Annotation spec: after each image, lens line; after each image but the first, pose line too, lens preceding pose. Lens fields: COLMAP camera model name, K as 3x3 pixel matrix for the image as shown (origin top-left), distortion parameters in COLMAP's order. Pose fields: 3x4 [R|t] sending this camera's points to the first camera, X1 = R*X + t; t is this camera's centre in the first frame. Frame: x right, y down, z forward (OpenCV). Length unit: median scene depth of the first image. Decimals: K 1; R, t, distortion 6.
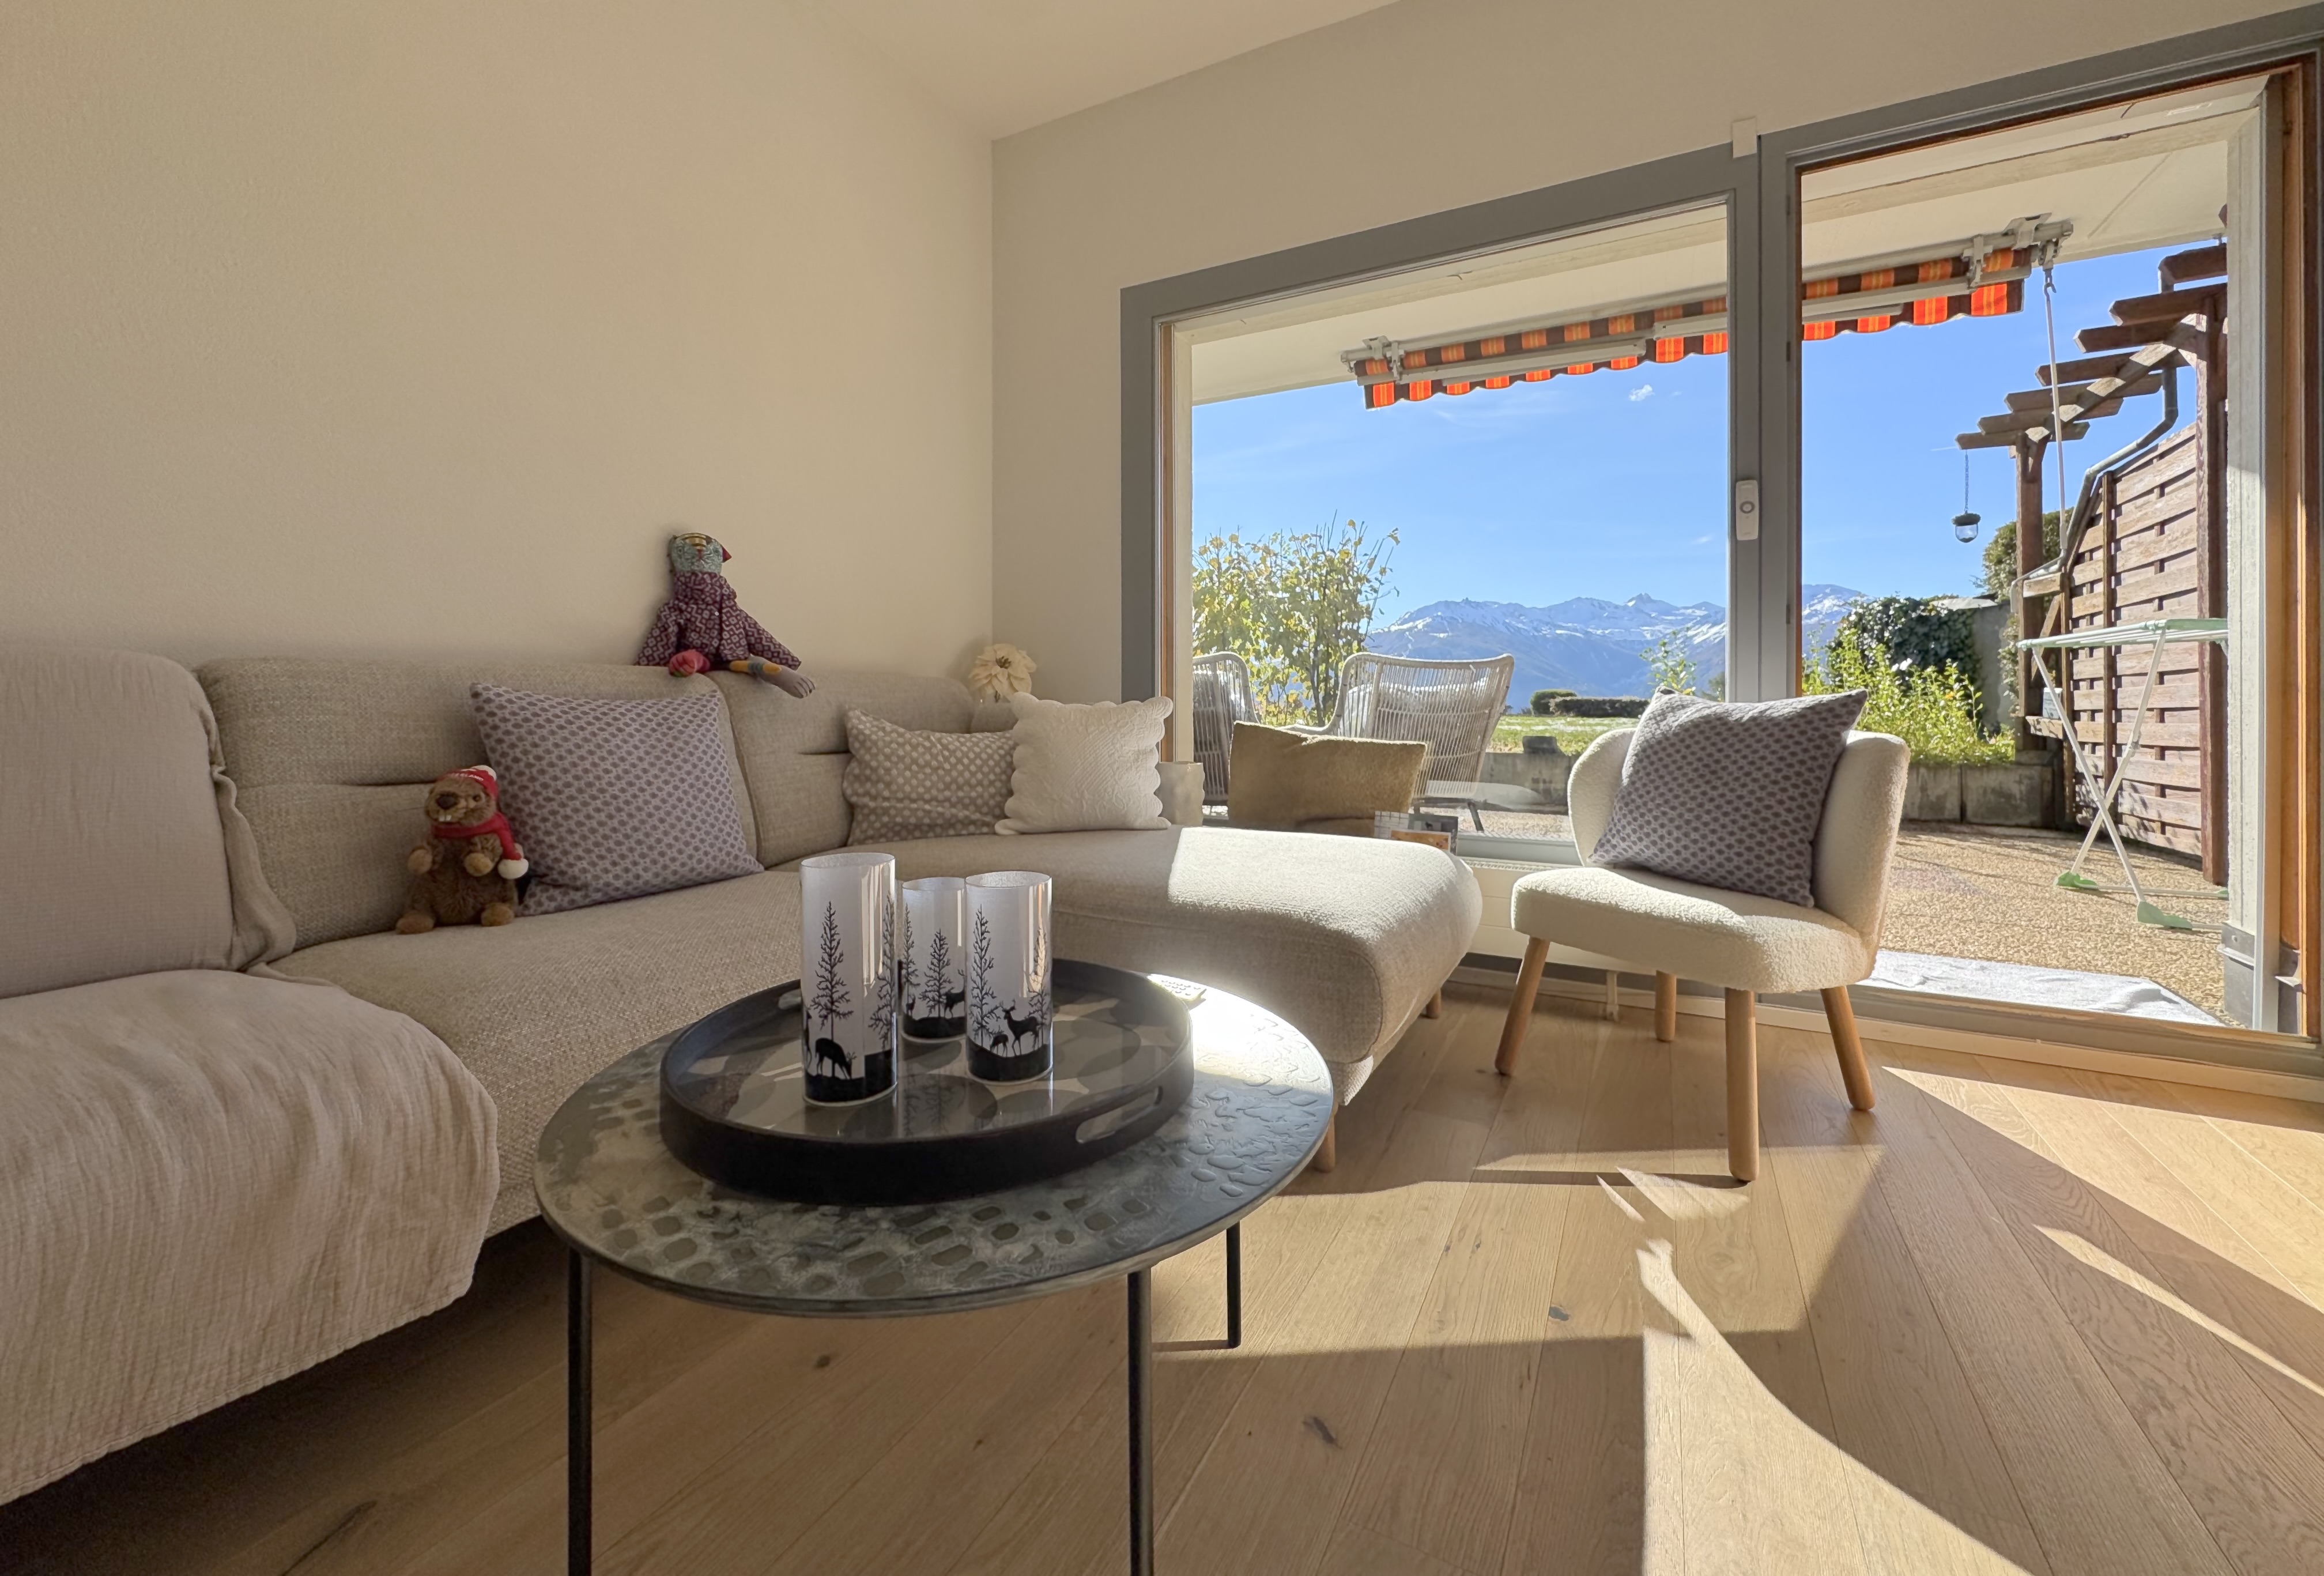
lens RADIAL K [[937.7, 0, 1150.8], [0, 937.7, 699.8], [0, 0, 1]] dist [-0.002745, -0.000173]
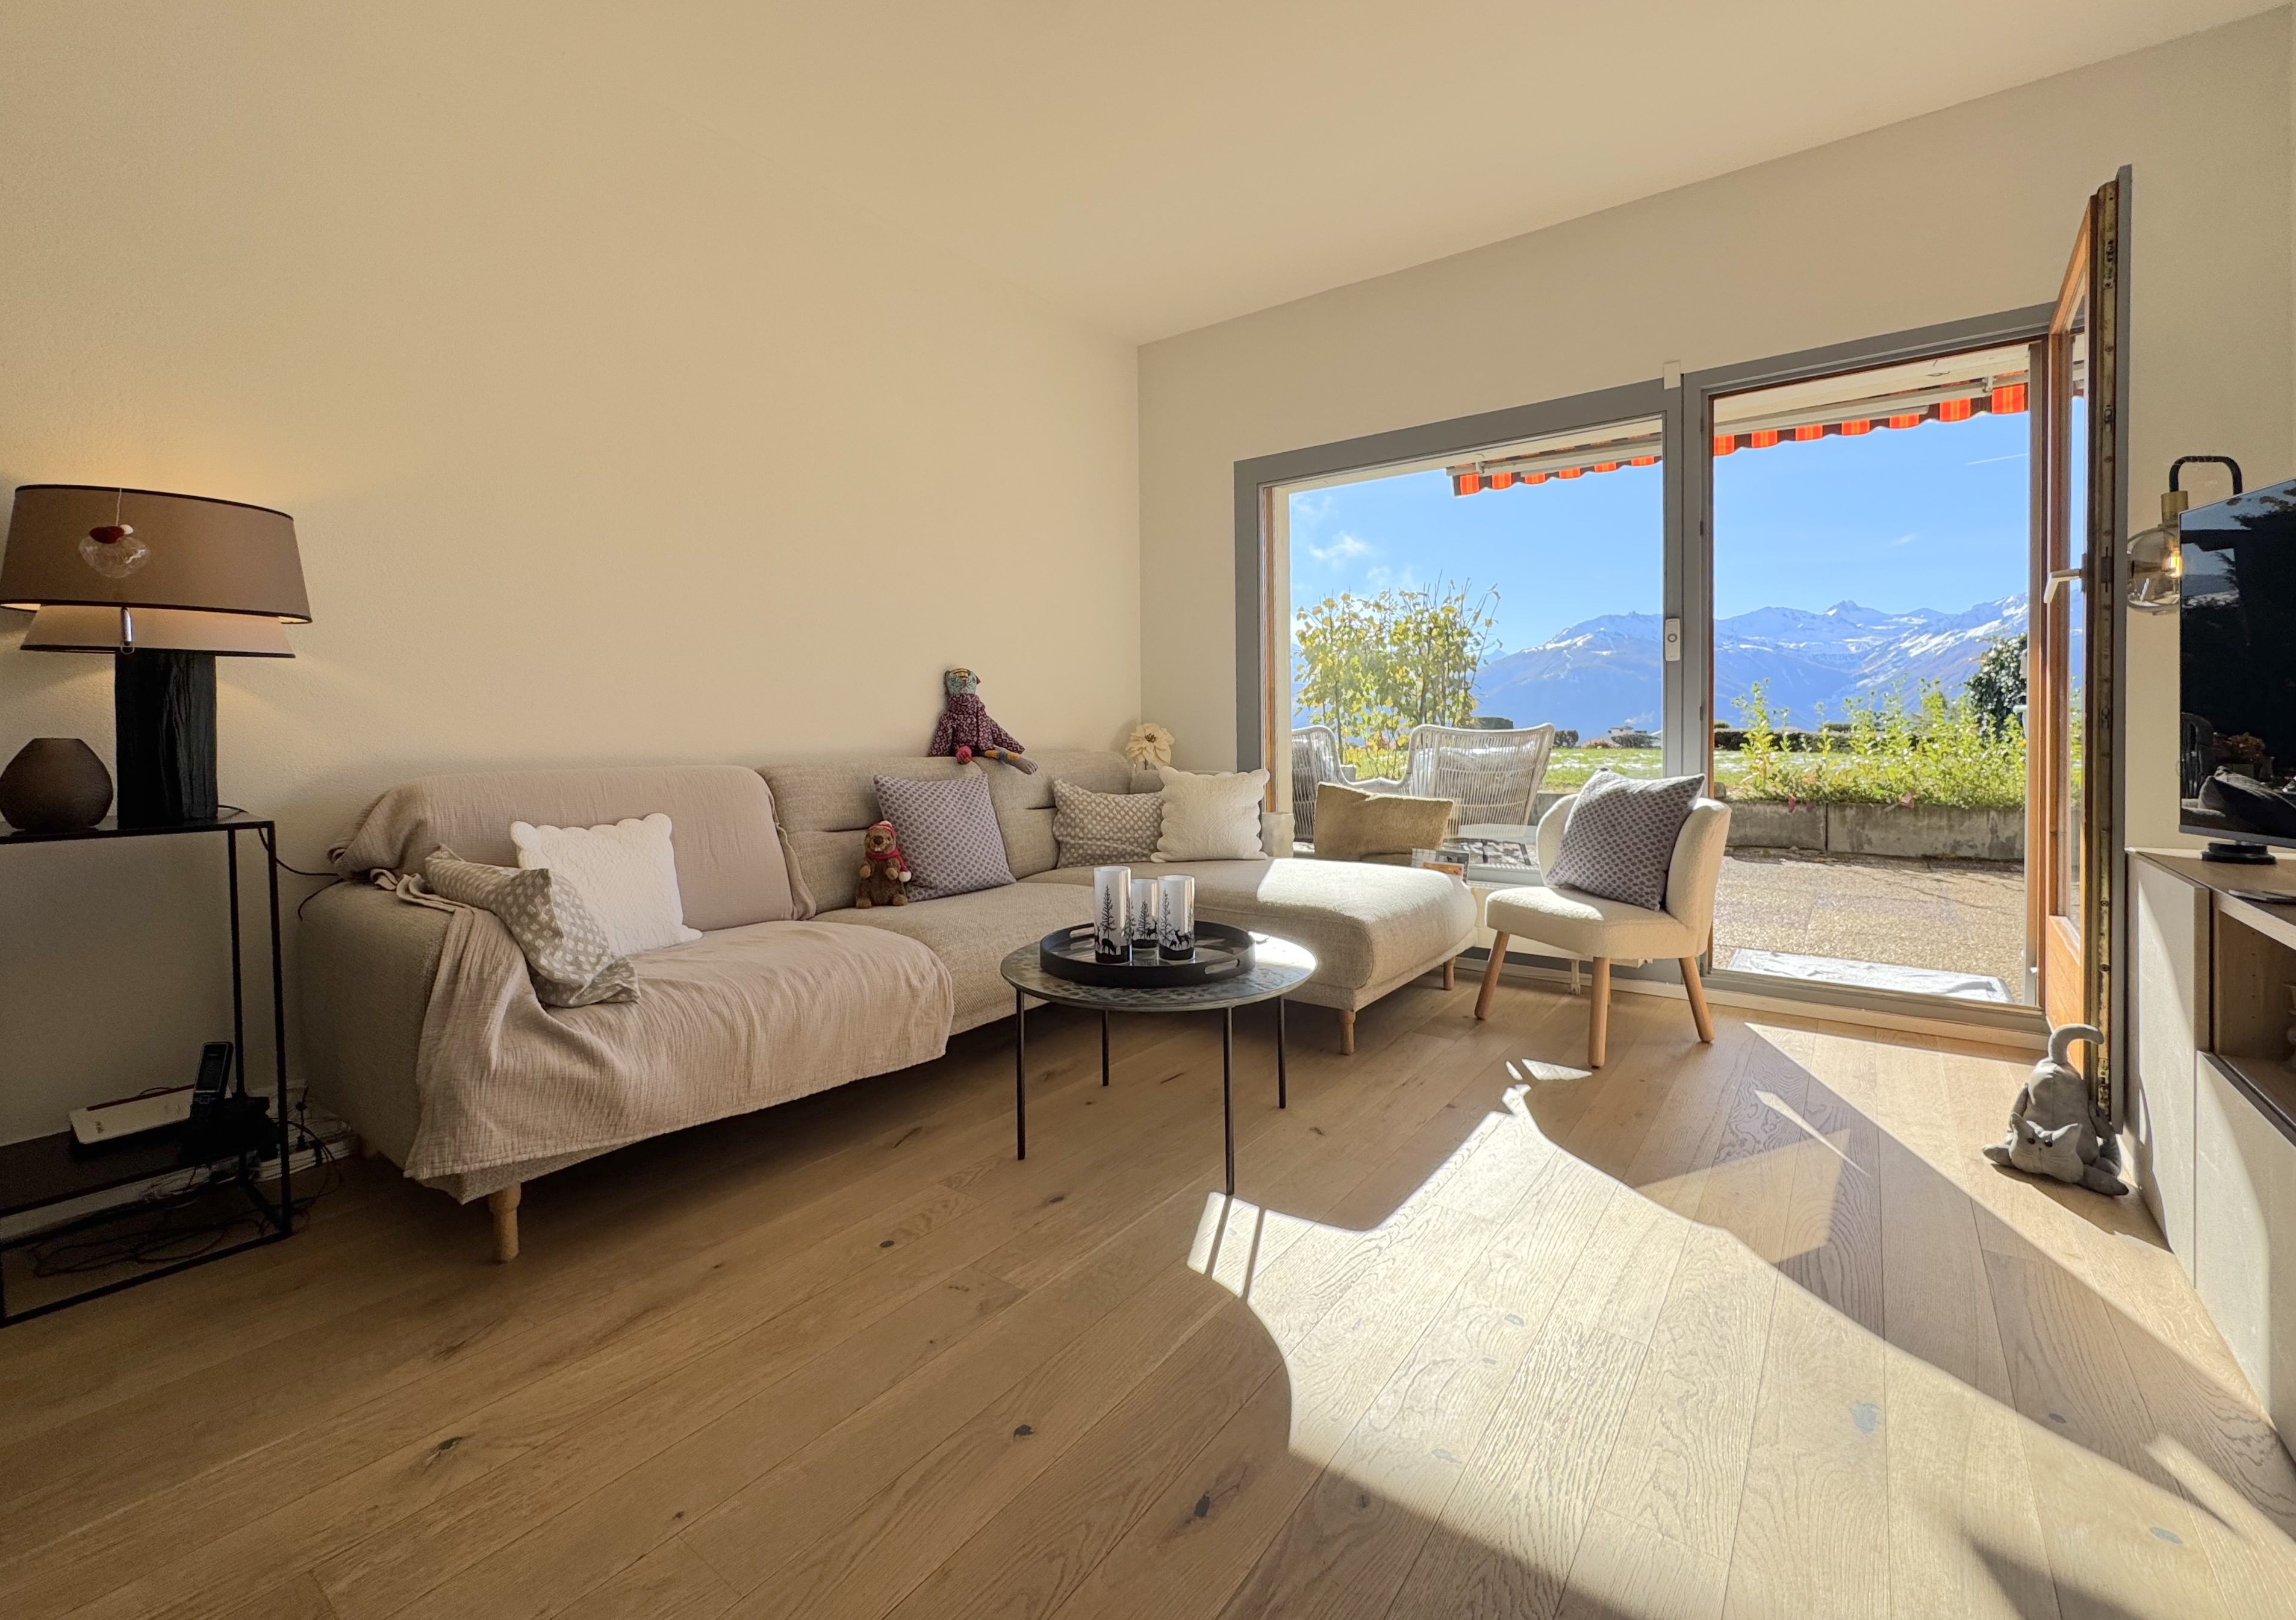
lens RADIAL K [[976.8, 0, 1148.0], [0, 976.8, 740.7], [0, 0, 1]] dist [-0.002490, 0.000465]
pose [[0.990713, -0.006877, -0.135795, 0.045846], [0.008700, 0.999880, 0.012841, -0.073946], [0.135690, -0.013903, 0.990654, -0.570539]]
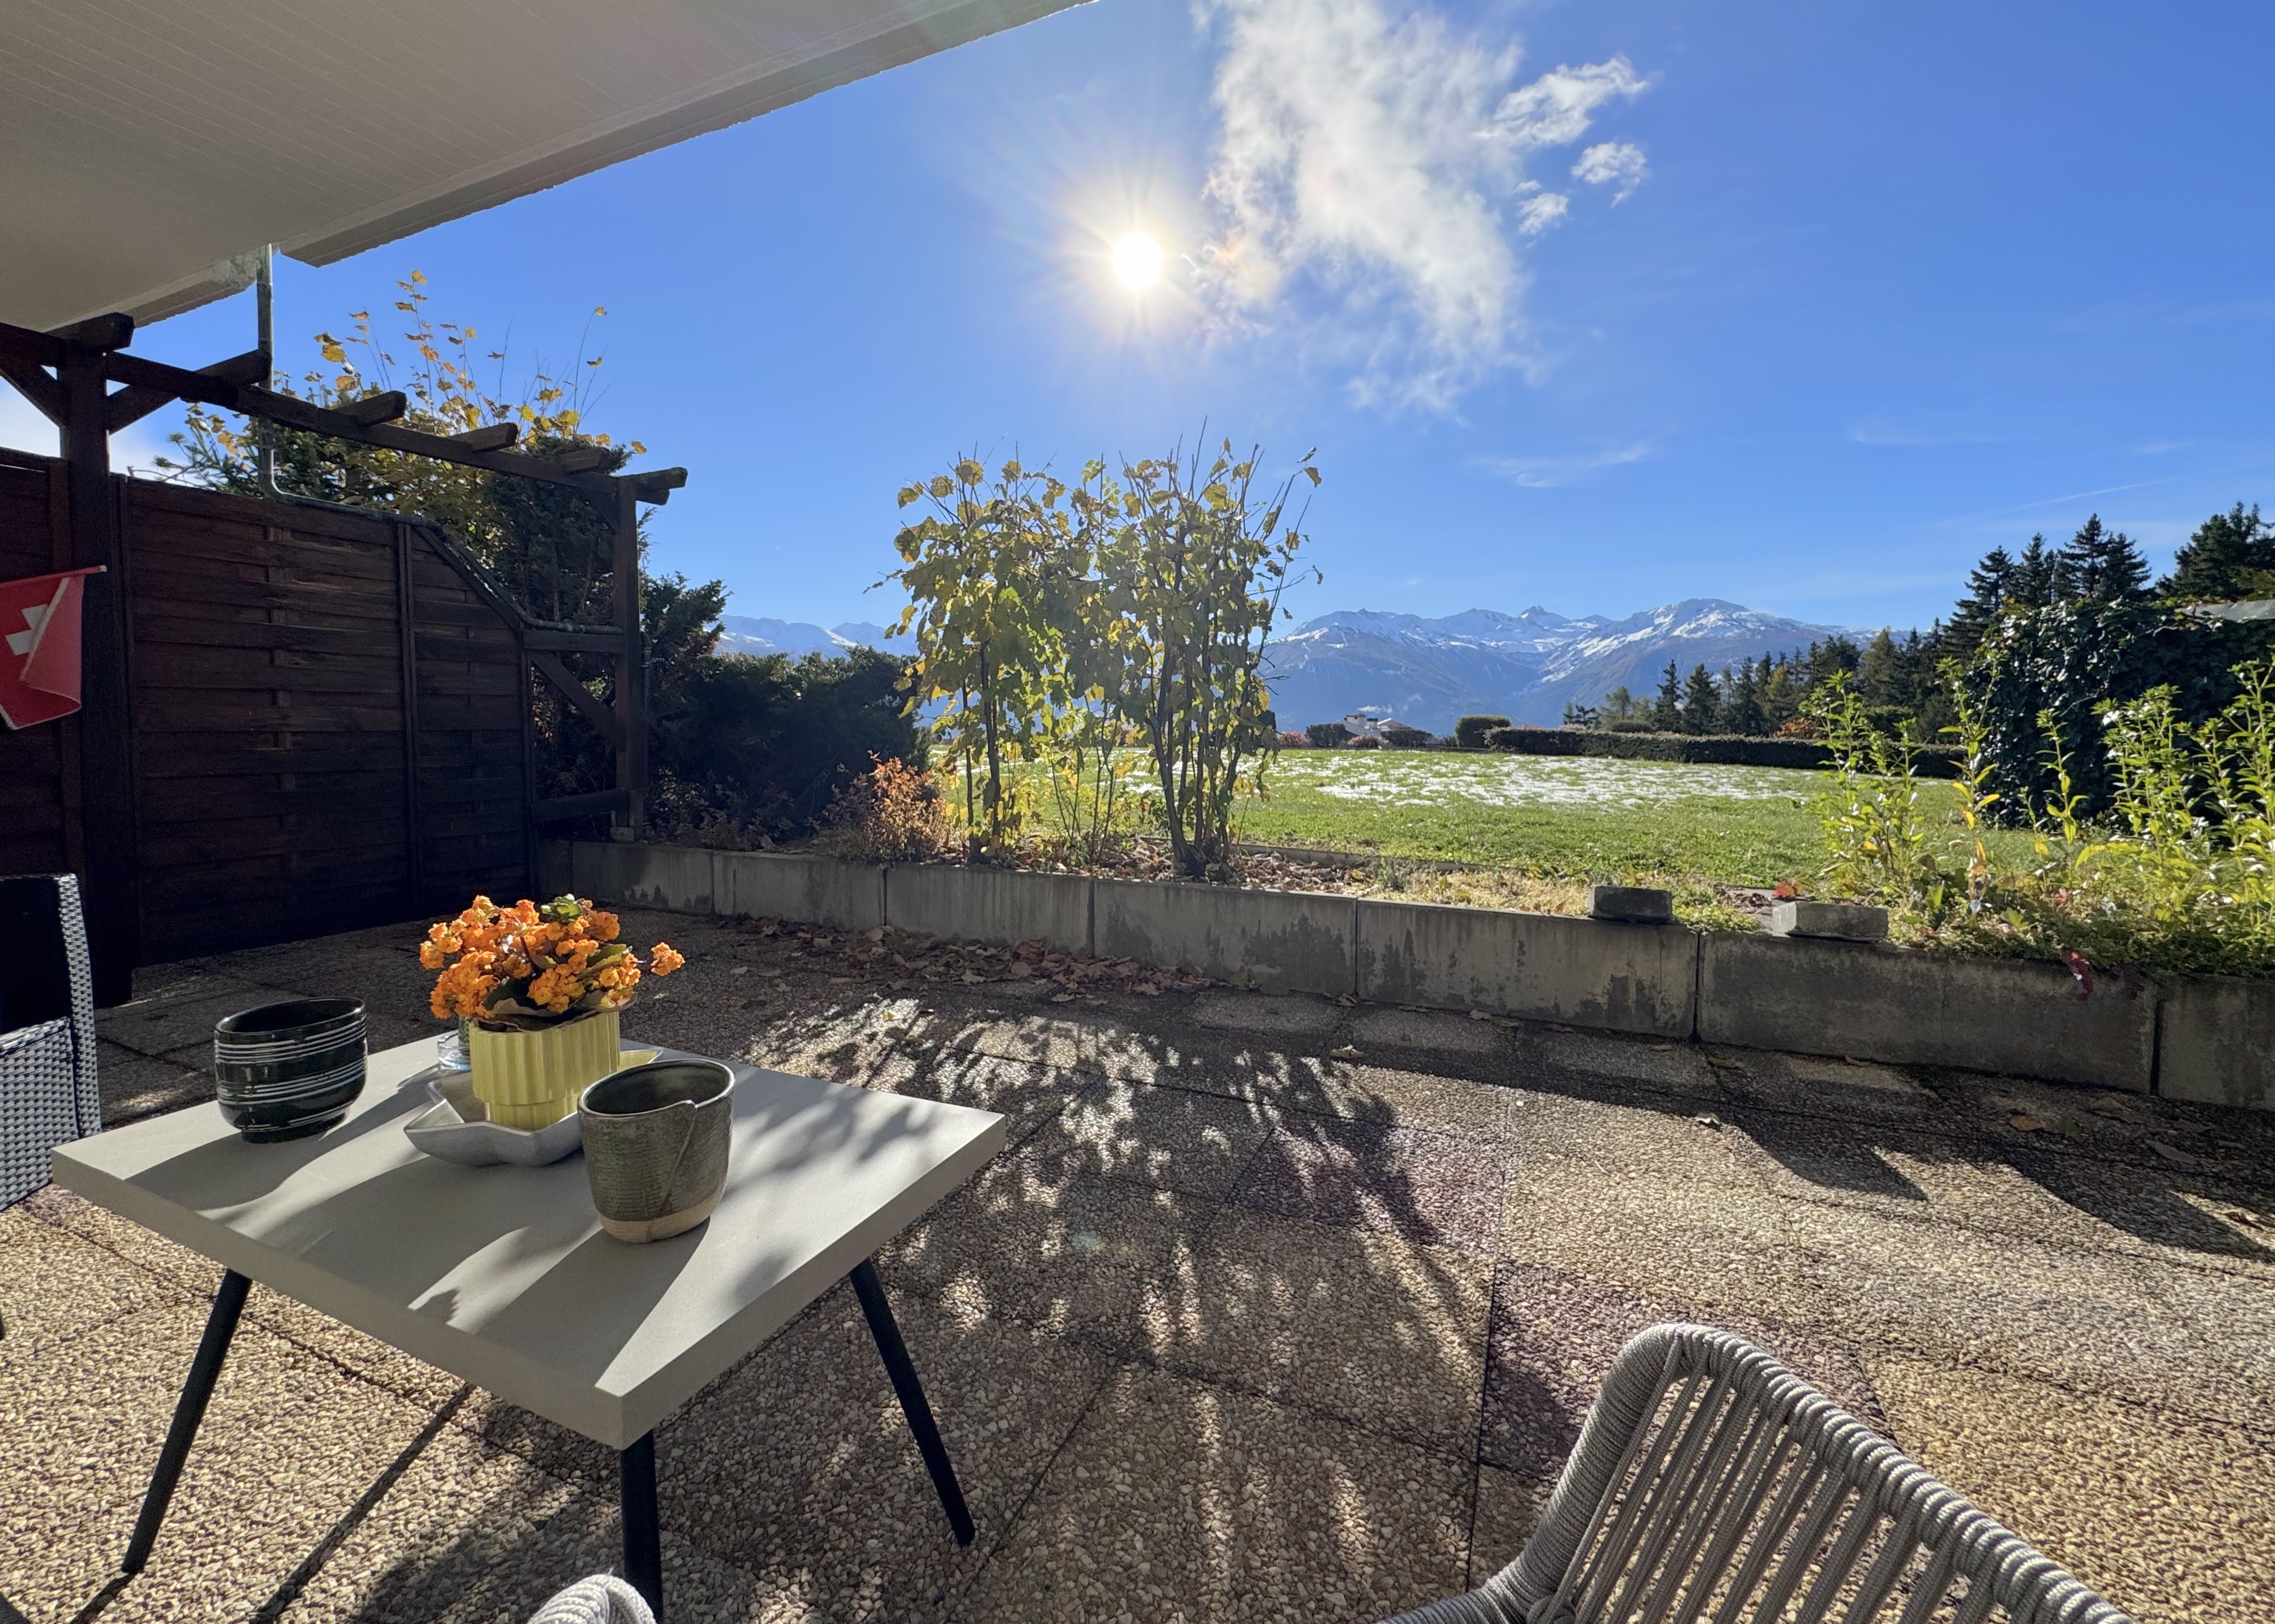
lens RADIAL K [[966.0, 0, 1104.5], [0, 966.0, 747.9], [0, 0, 1]] dist [0.006618, -0.000111]
pose [[0.997880, 0.003255, 0.064993, 0.363736], [-0.005796, 0.999224, 0.038961, -0.131155], [-0.064816, -0.039255, 0.997125, 1.566073]]
